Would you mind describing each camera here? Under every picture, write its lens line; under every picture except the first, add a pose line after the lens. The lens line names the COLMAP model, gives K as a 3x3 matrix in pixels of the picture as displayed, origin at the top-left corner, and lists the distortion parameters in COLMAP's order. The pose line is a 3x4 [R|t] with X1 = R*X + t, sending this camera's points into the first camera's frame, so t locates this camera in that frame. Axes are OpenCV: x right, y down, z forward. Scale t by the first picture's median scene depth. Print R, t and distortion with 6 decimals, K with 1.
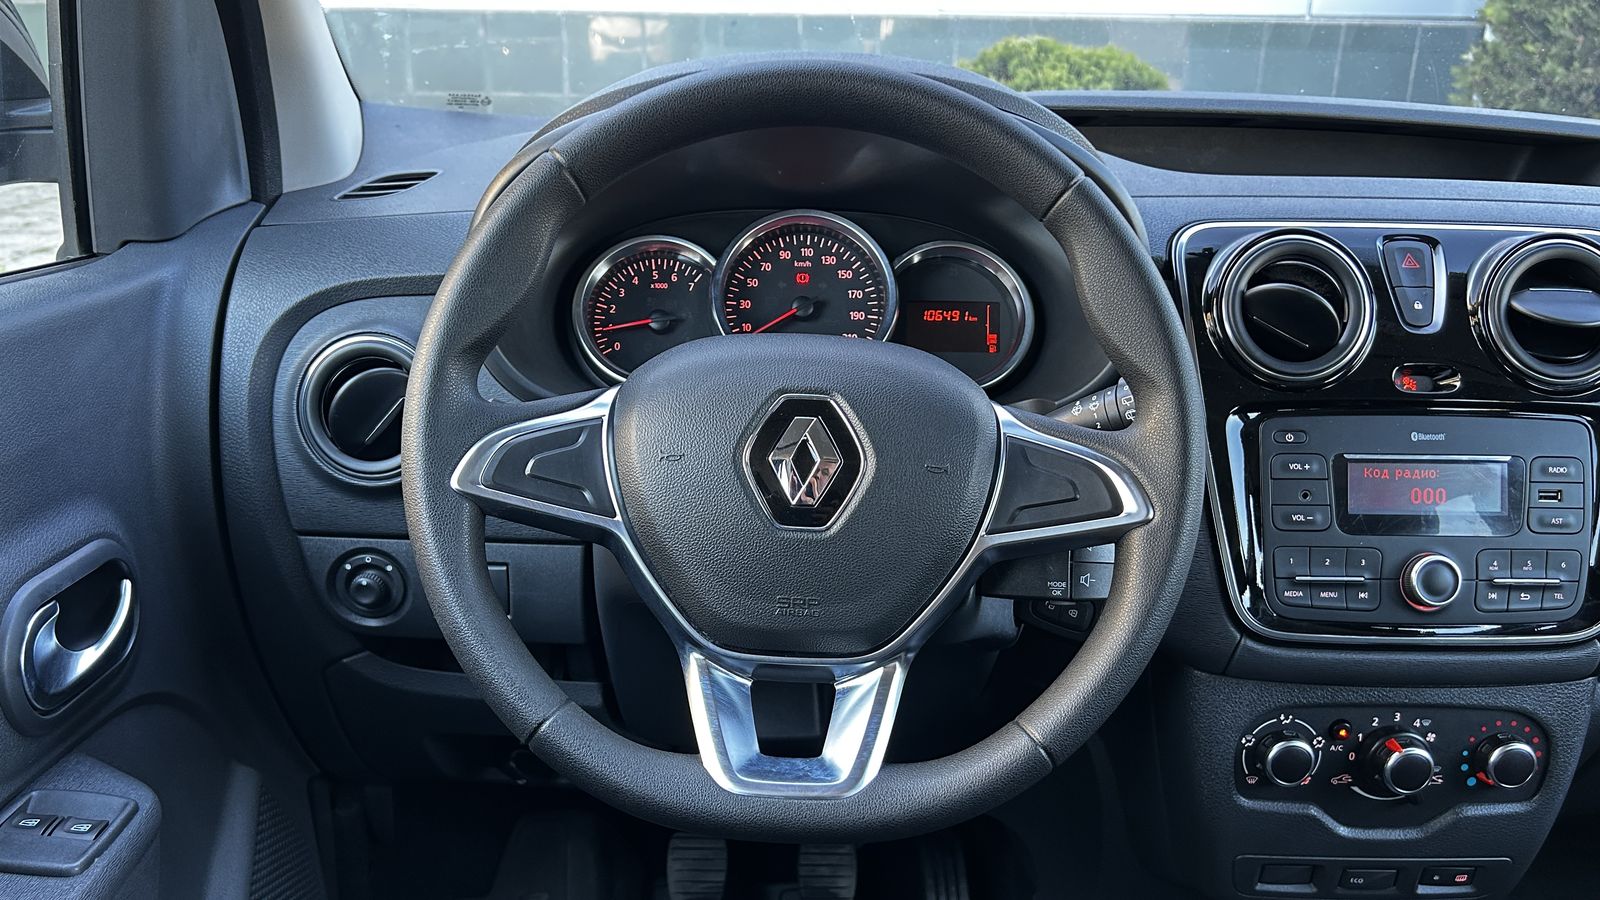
lens RADIAL K [[1295.6, 0, 782.1], [0, 1295.6, 555.3], [0, 0, 1]] dist [0.081496, -0.141319]
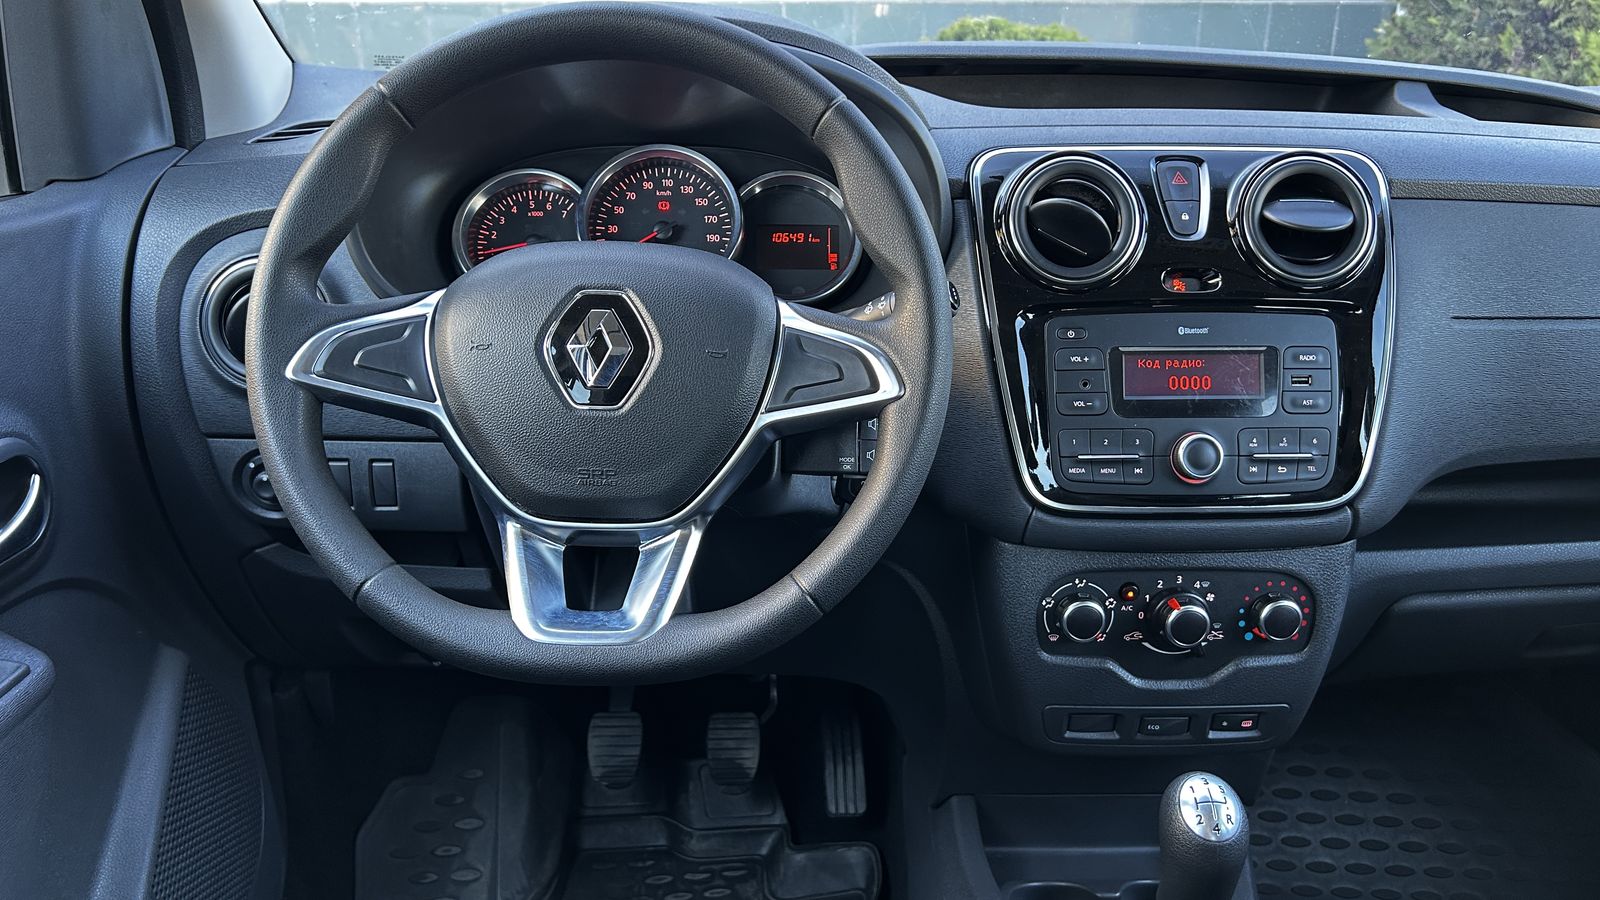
lens RADIAL K [[1177.6, 0, 801.6], [0, 1177.6, 470.1], [0, 0, 1]] dist [0.064394, -0.097655]
pose [[0.999819, -0.018212, 0.005558, 0.140018], [0.018311, 0.999663, -0.018380, 0.041856], [-0.005221, 0.018478, 0.999816, -0.025686]]
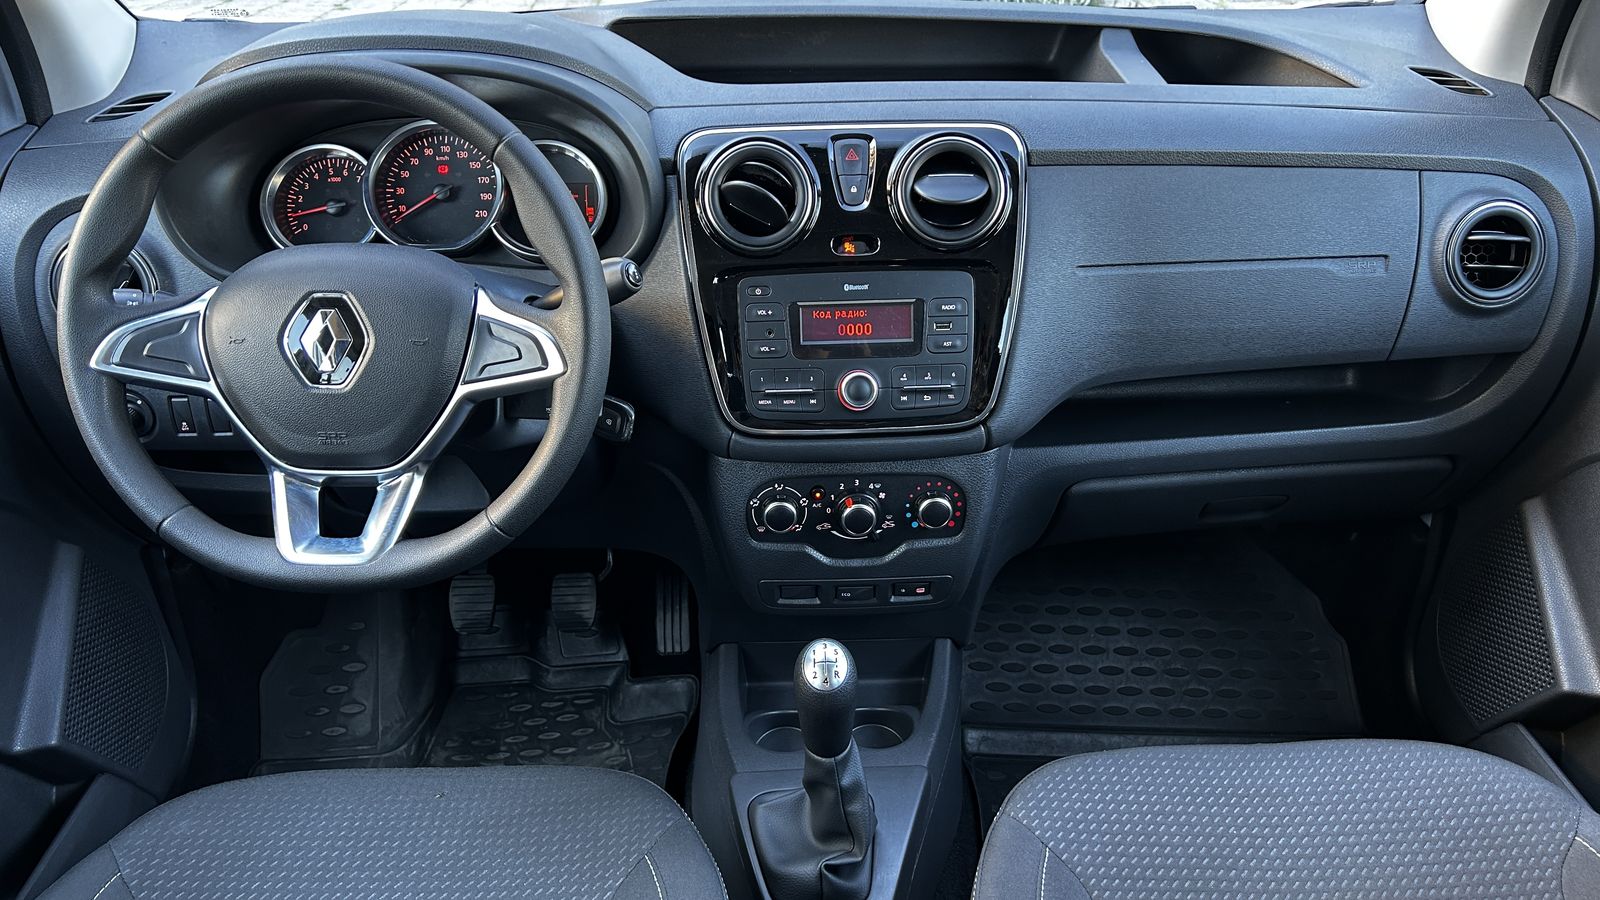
lens RADIAL K [[1177.6, 0, 801.6], [0, 1177.6, 470.1], [0, 0, 1]] dist [0.064394, -0.097655]
pose [[0.999330, -0.036570, 0.001623, 0.411287], [0.035997, 0.989796, 0.137872, -0.070297], [-0.006648, -0.137721, 0.990449, -0.274673]]
